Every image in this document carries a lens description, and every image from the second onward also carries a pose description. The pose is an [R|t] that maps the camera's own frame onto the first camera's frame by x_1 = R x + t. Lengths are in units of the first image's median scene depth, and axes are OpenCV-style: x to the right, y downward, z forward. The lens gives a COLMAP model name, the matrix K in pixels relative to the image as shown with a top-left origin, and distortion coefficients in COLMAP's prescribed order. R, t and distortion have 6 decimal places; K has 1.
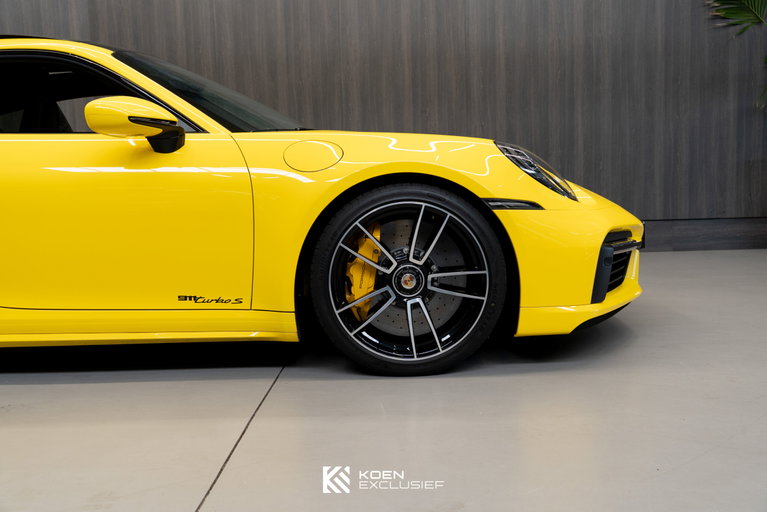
lens RADIAL K [[784.4, 0, 383.9], [0, 784.4, 247.7], [0, 0, 1]] dist [0.006760, -0.000035]
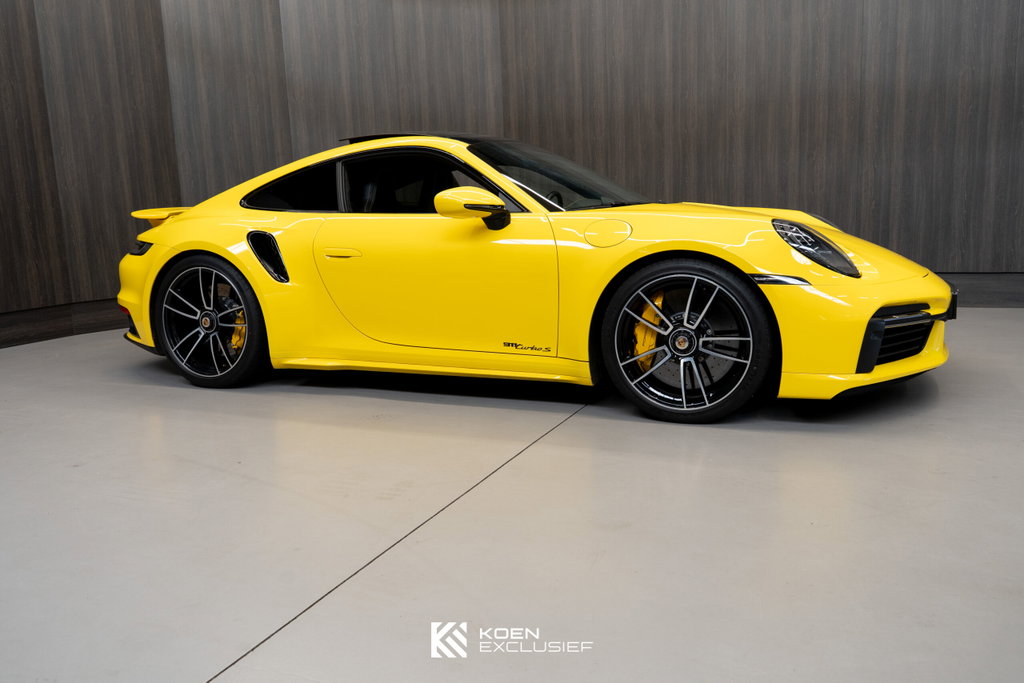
lens RADIAL K [[794.5, 0, 512.0], [0, 794.5, 341.5], [0, 0, 1]] dist [0.006237, -0.004932]
pose [[0.917874, 0.060998, -0.392157, 0.254015], [-0.025112, 0.995064, 0.096001, -0.063891], [0.396078, -0.078269, 0.914875, -0.173429]]
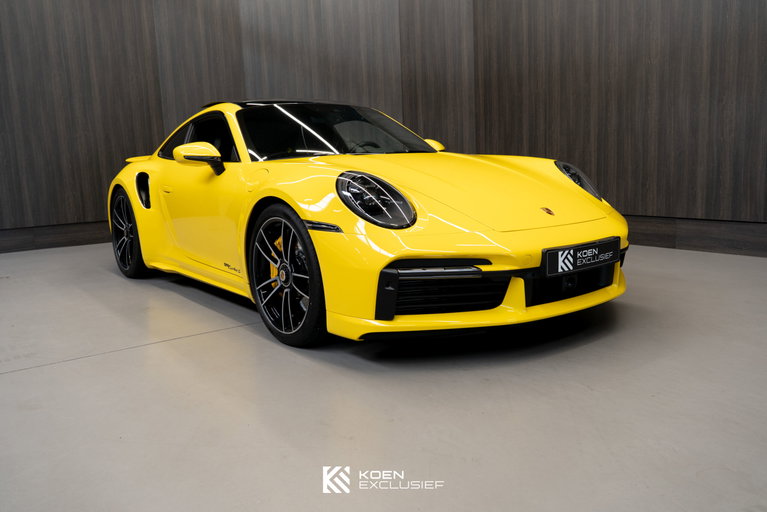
lens RADIAL K [[627.2, 0, 383.5], [0, 627.2, 256.0], [0, 0, 1]] dist [0.000240, -0.000323]
pose [[0.609375, 0.128177, -0.782453, 0.954357], [-0.053194, 0.991232, 0.120951, -0.127224], [0.791096, -0.032083, 0.610850, 0.460103]]
